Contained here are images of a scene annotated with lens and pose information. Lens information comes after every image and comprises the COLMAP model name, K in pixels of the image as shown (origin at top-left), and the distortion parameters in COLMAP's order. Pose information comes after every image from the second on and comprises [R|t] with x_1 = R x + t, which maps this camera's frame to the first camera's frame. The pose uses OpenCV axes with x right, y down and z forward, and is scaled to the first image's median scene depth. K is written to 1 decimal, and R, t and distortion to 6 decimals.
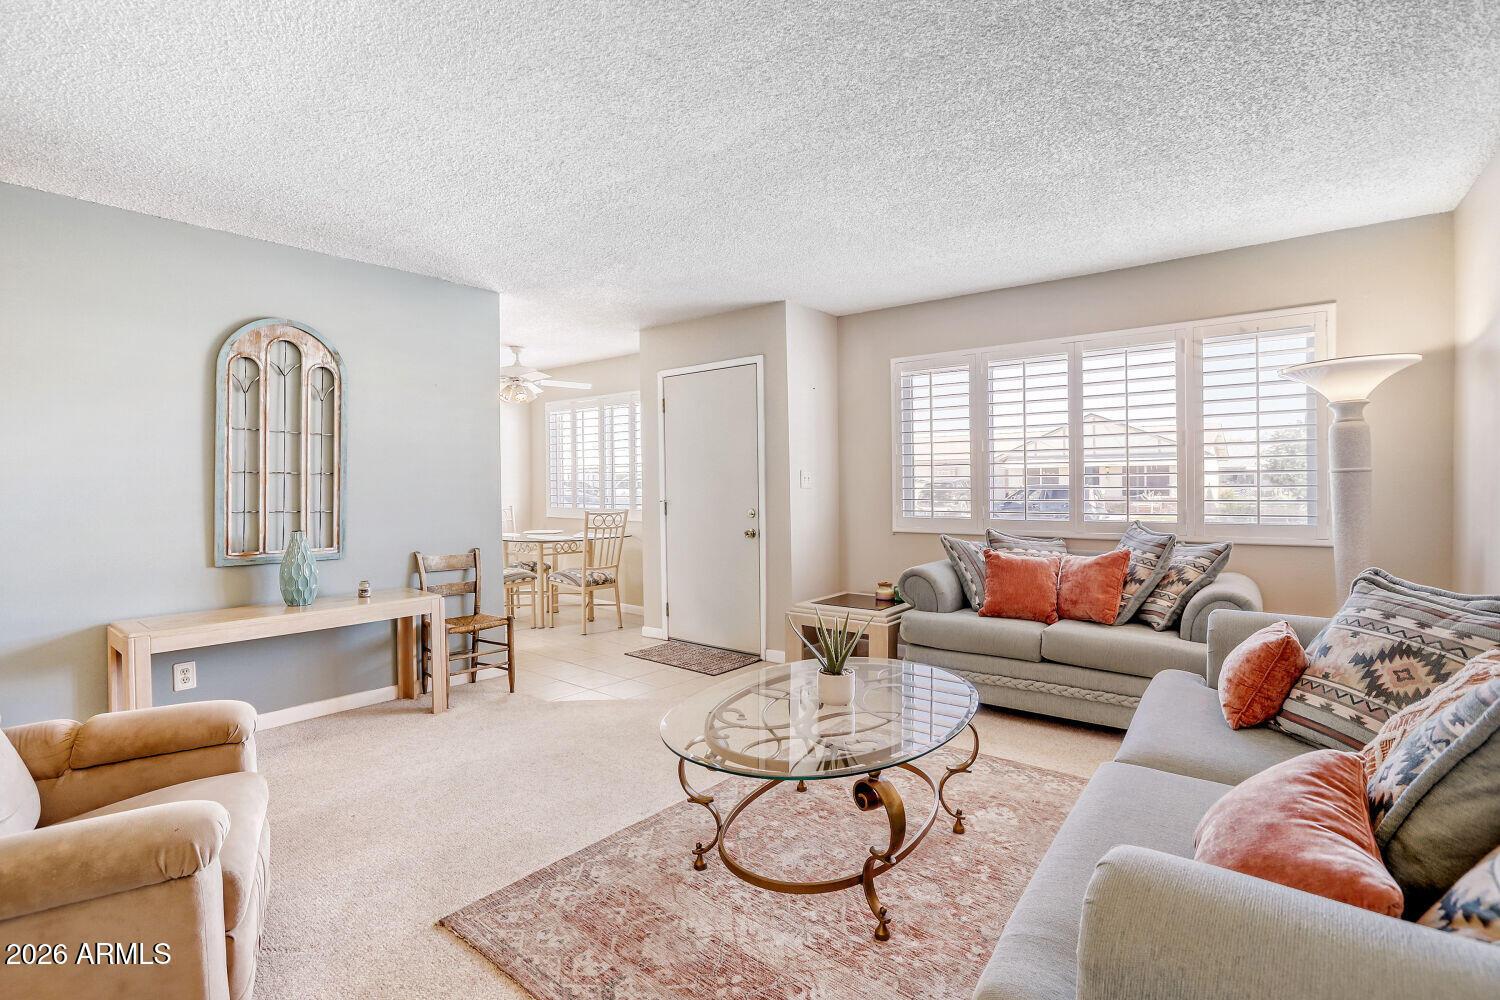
lens RADIAL K [[673.4, 0, 735.4], [0, 673.4, 480.4], [0, 0, 1]] dist [-0.047709, 0.024388]
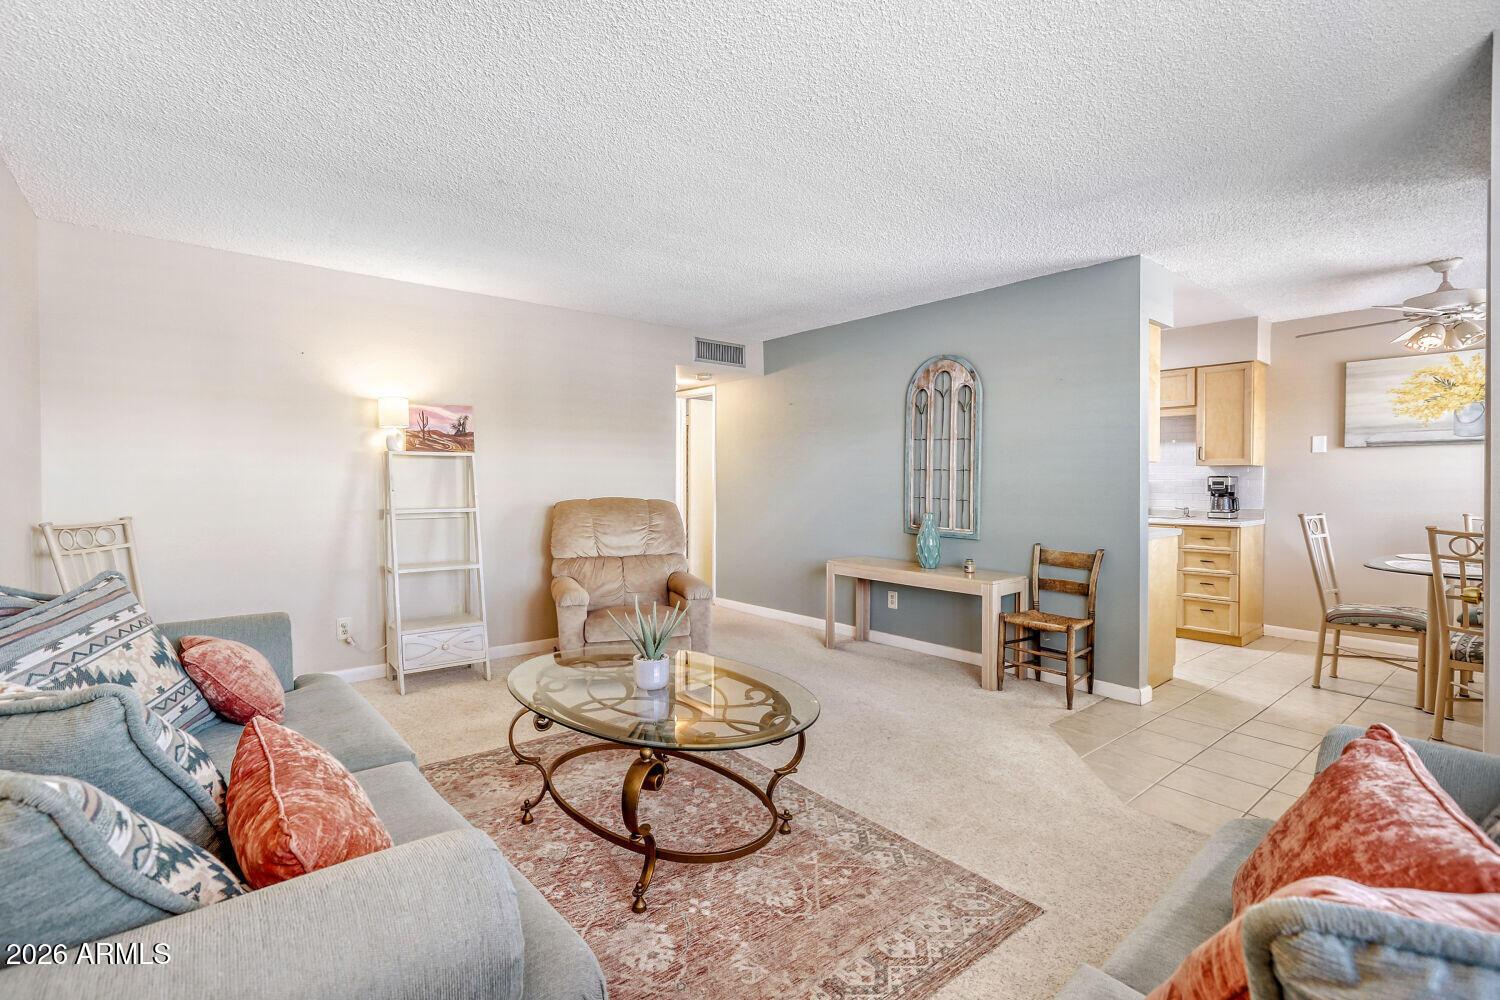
lens RADIAL K [[673.4, 0, 735.4], [0, 673.4, 480.4], [0, 0, 1]] dist [-0.047709, 0.024388]
pose [[-0.184923, 0.005653, -0.982737, 0.884953], [0.002631, 0.999983, 0.005257, 0.001990], [0.982750, -0.001614, -0.184935, 1.013036]]
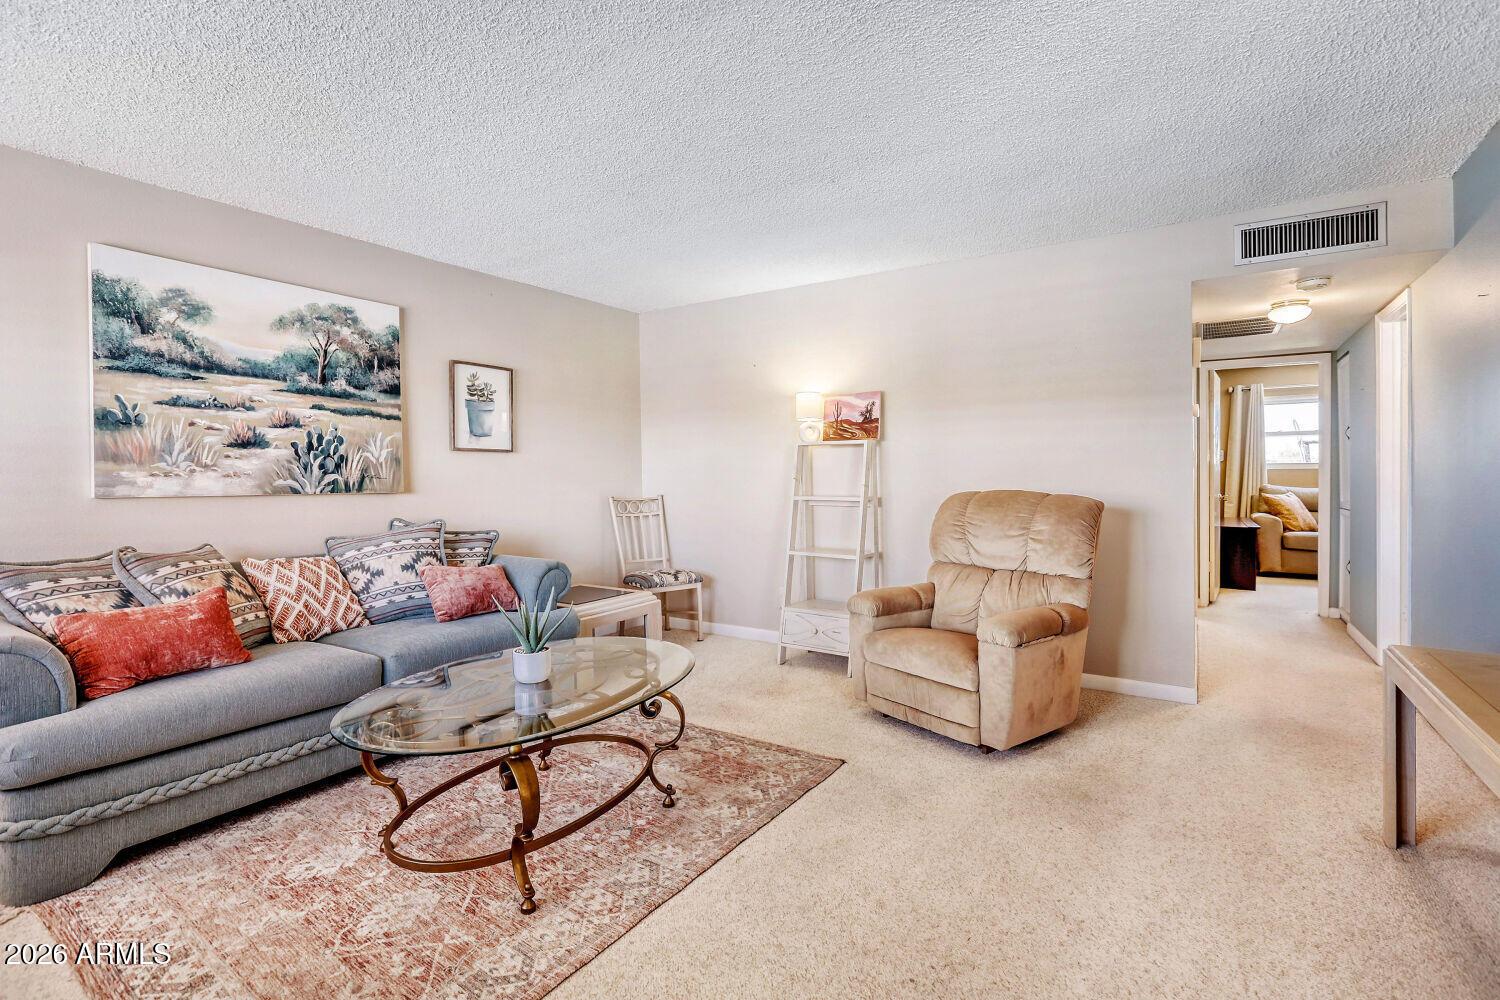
lens RADIAL K [[689.4, 0, 748.8], [0, 689.4, 470.3], [0, 0, 1]] dist [0.010765, 0.000701]
pose [[-0.994744, 0.012973, -0.101564, -0.055801], [0.013260, 0.999910, -0.002150, 0.012061], [0.101527, -0.003486, -0.994827, 1.605120]]
